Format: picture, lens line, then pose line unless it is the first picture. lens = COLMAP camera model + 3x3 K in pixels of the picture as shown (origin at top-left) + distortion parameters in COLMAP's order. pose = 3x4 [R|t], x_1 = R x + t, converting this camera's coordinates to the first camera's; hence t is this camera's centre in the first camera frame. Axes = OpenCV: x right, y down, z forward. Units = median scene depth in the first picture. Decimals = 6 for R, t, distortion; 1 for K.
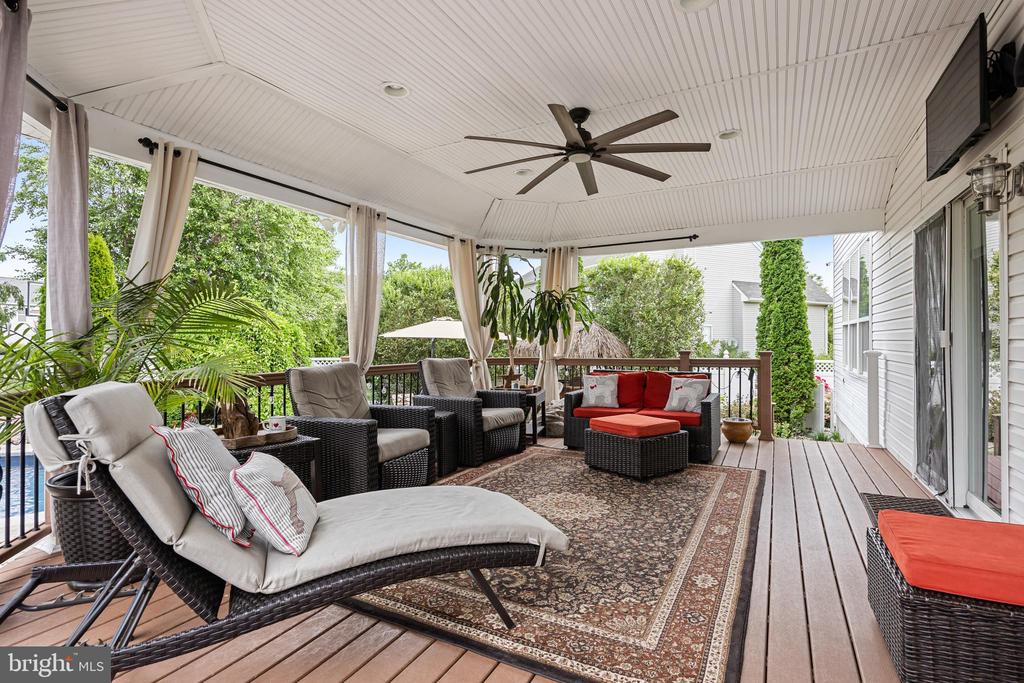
lens RADIAL K [[479.6, 0, 510.3], [0, 479.6, 348.3], [0, 0, 1]] dist [-0.048309, 0.030000]
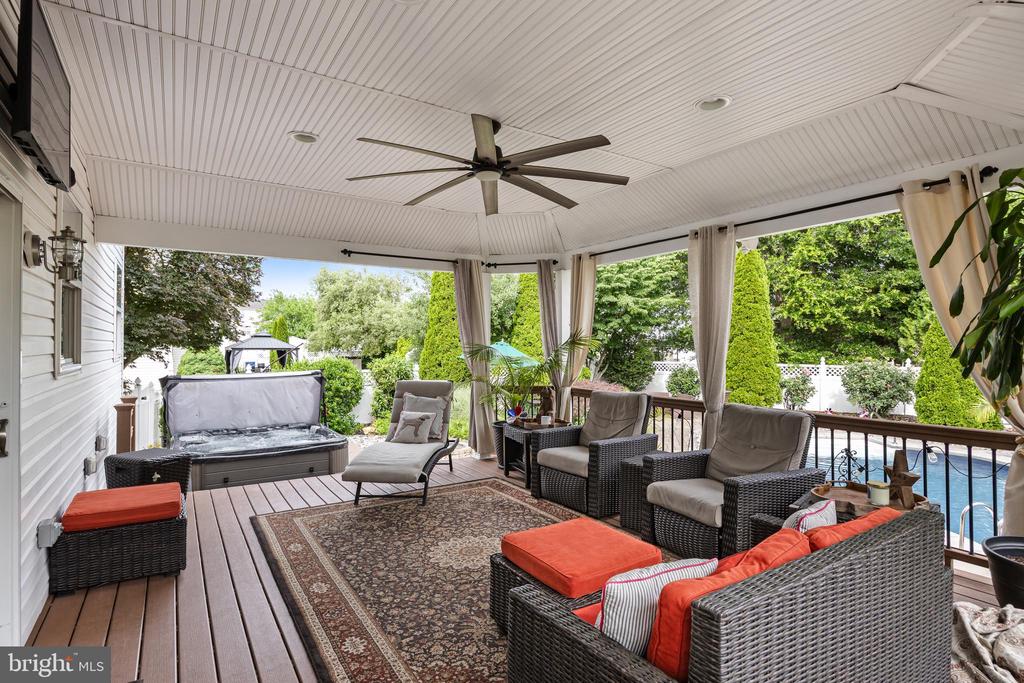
lens RADIAL K [[533.0, 0, 512.0], [0, 533.0, 341.5], [0, 0, 1]] dist [-0.000058, -0.000070]
pose [[-0.470413, -0.004470, -0.882435, 1.210382], [-0.017041, 0.999847, 0.004019, -0.121577], [0.882282, 0.016929, -0.470417, 1.836426]]
